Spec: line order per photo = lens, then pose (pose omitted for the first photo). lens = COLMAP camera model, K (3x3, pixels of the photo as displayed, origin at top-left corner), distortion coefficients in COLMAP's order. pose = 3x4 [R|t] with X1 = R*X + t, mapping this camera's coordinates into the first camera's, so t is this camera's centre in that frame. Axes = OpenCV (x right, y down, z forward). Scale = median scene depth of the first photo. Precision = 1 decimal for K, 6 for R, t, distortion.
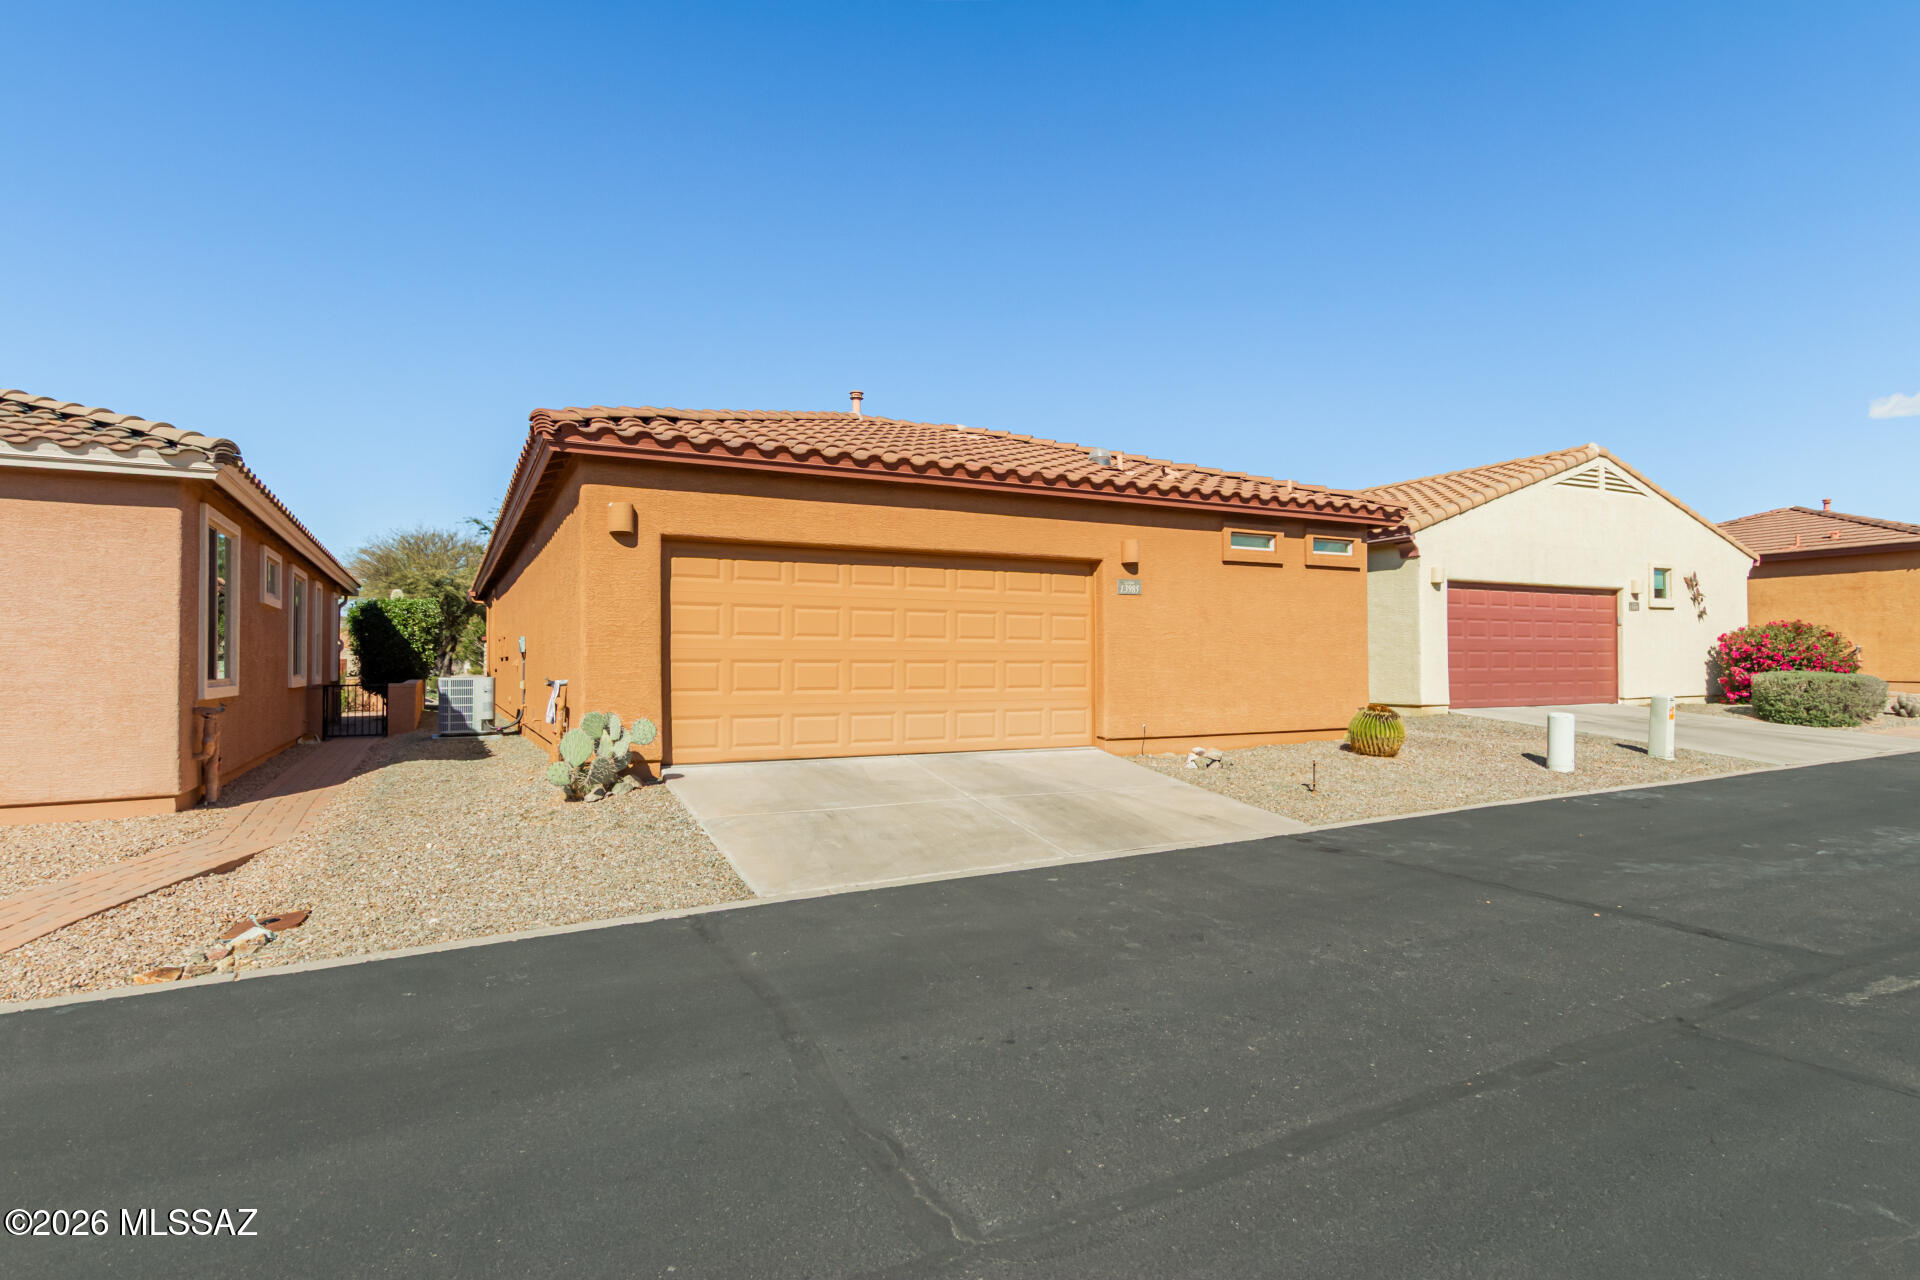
lens RADIAL K [[940.3, 0, 971.3], [0, 940.3, 648.1], [0, 0, 1]] dist [0.026474, -0.006857]
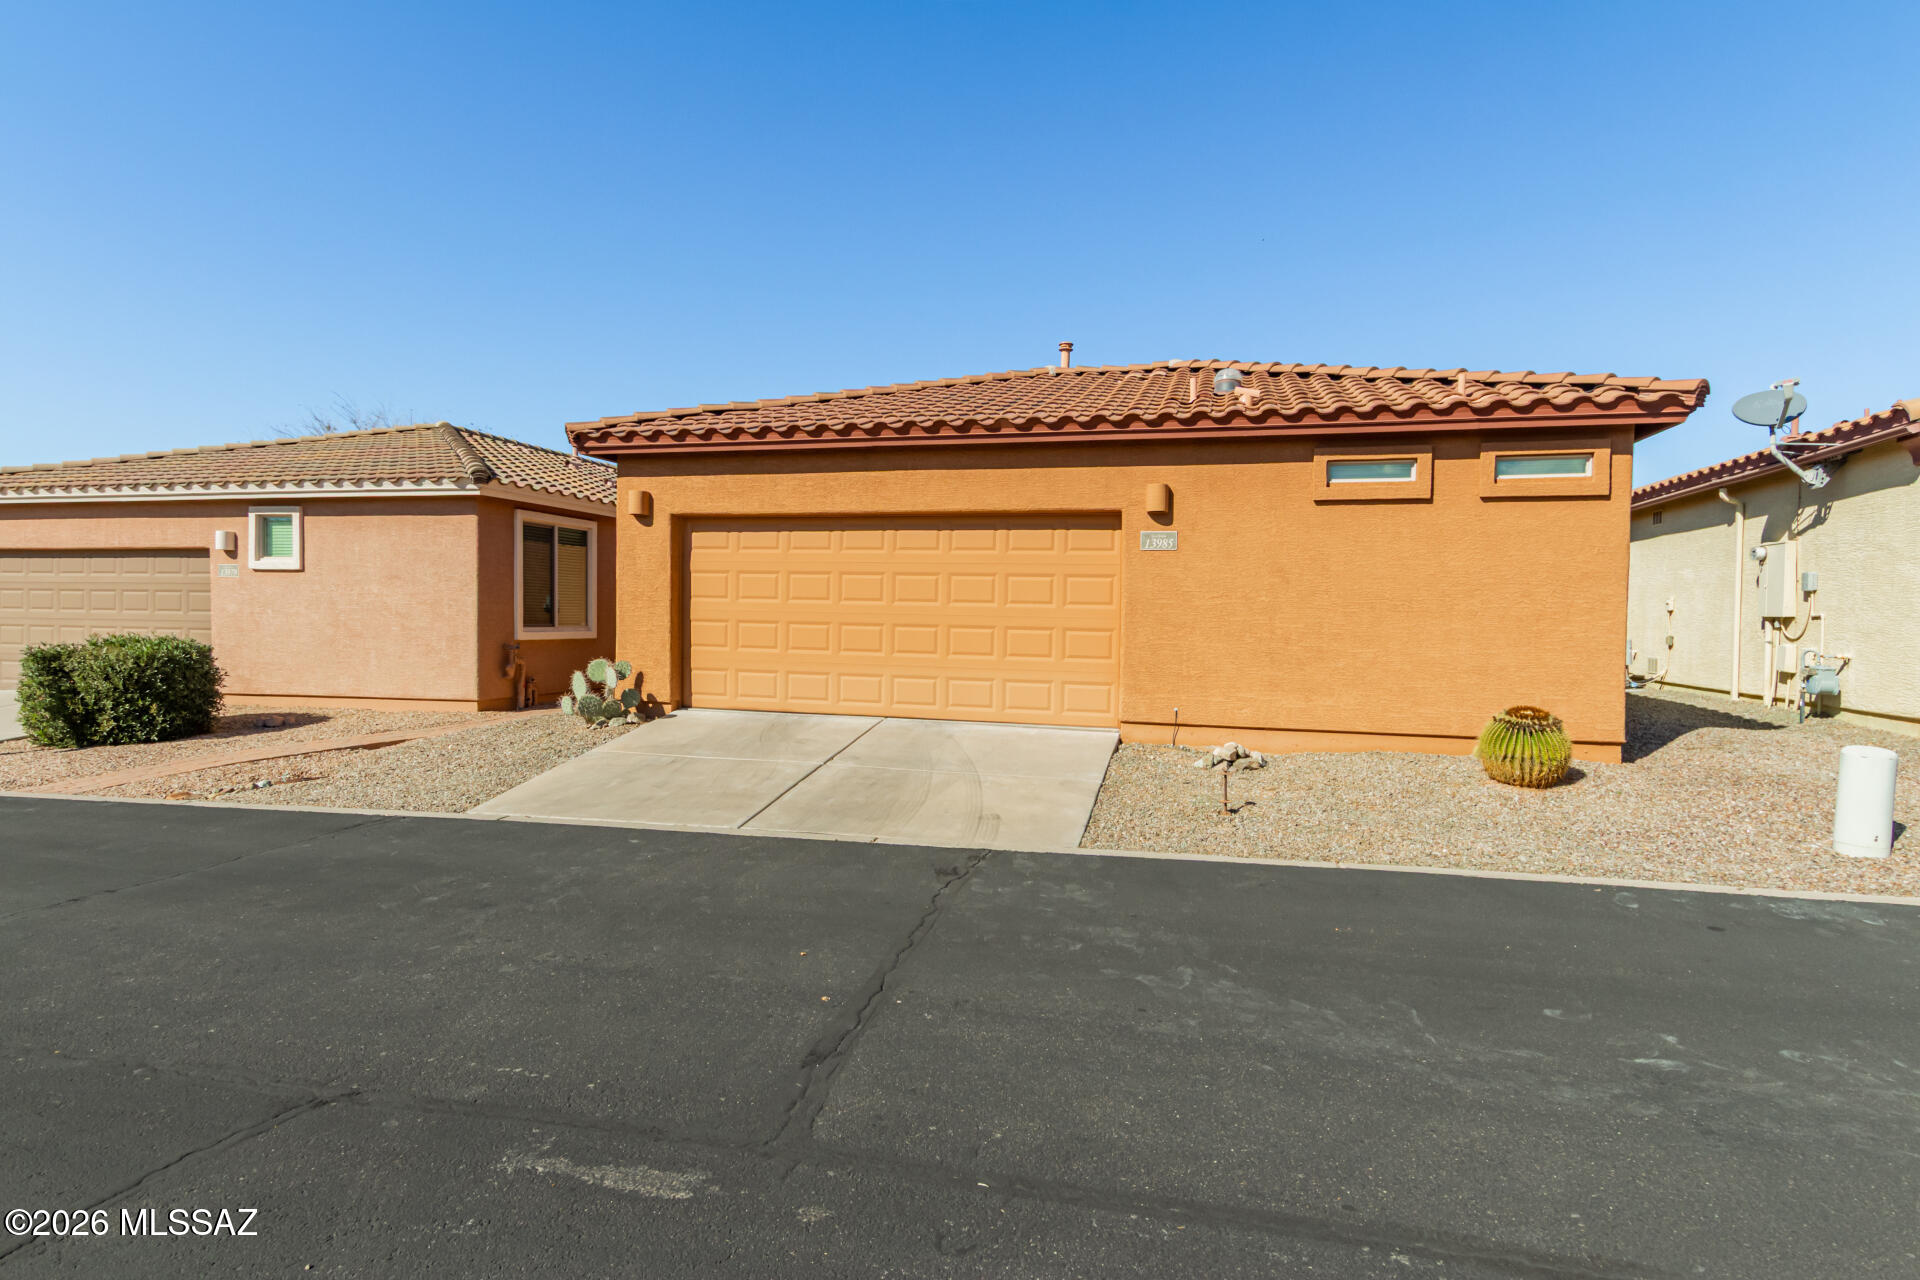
lens RADIAL K [[940.3, 0, 970.6], [0, 940.3, 643.6], [0, 0, 1]] dist [0.026474, -0.006857]
pose [[0.764833, 0.033940, -0.643333, 0.637967], [-0.008698, 0.999064, 0.042366, -0.009612], [0.644169, -0.026807, 0.764413, 0.286789]]
